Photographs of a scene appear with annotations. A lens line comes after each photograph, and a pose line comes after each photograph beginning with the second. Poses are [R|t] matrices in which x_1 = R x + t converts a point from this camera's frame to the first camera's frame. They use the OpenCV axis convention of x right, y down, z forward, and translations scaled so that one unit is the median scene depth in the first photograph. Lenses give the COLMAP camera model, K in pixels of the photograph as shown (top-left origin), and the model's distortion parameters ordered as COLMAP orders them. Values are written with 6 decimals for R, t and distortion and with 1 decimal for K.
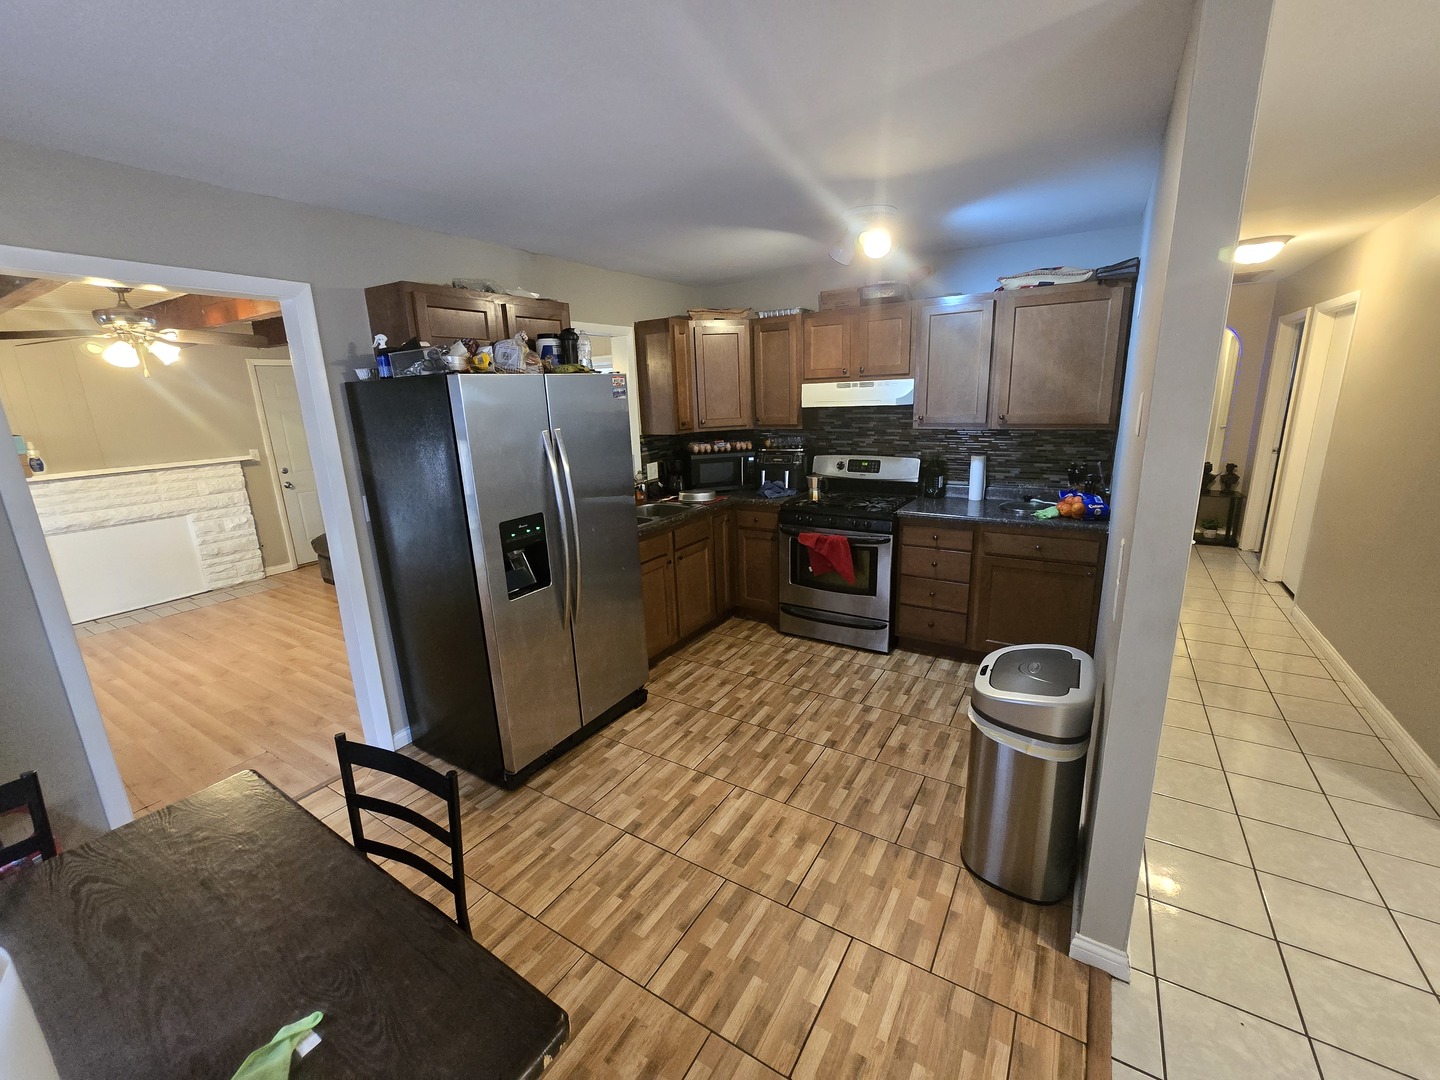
lens RADIAL K [[589.5, 0, 720.0], [0, 589.5, 540.0], [0, 0, 1]] dist [-0.001749, 0.000484]
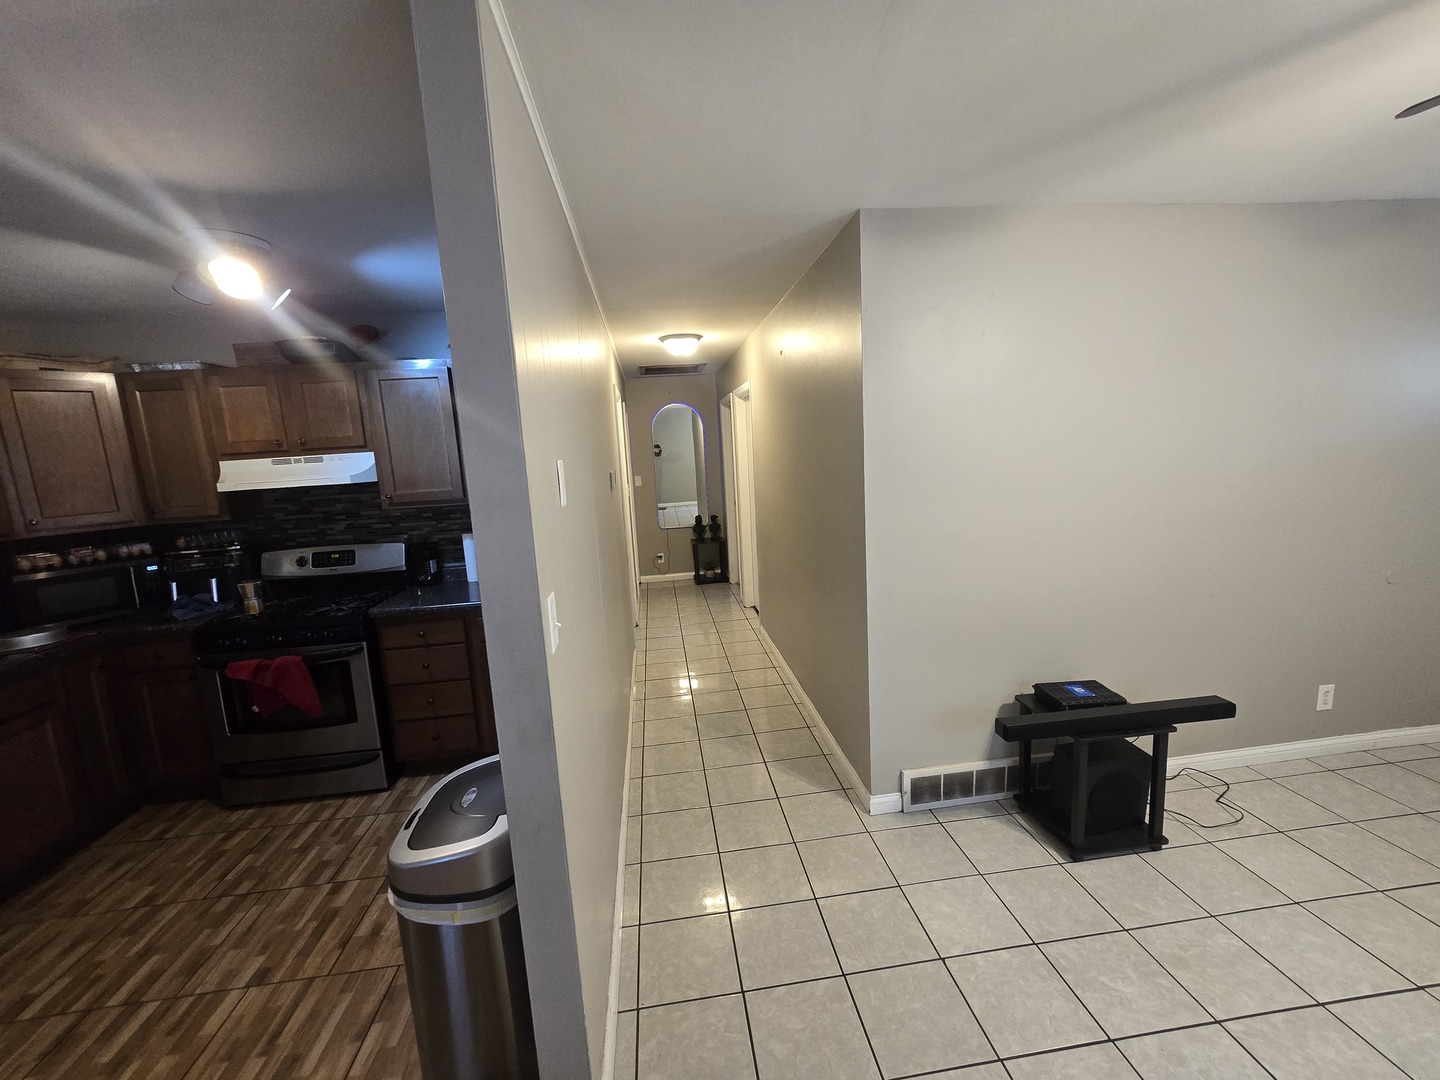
lens RADIAL K [[589.5, 0, 720.0], [0, 589.5, 540.0], [0, 0, 1]] dist [-0.001749, 0.000484]
pose [[0.780381, -0.108009, 0.615905, 0.178814], [0.179508, 0.982207, -0.055199, -0.012495], [-0.598985, 0.153636, 0.785884, 0.053647]]
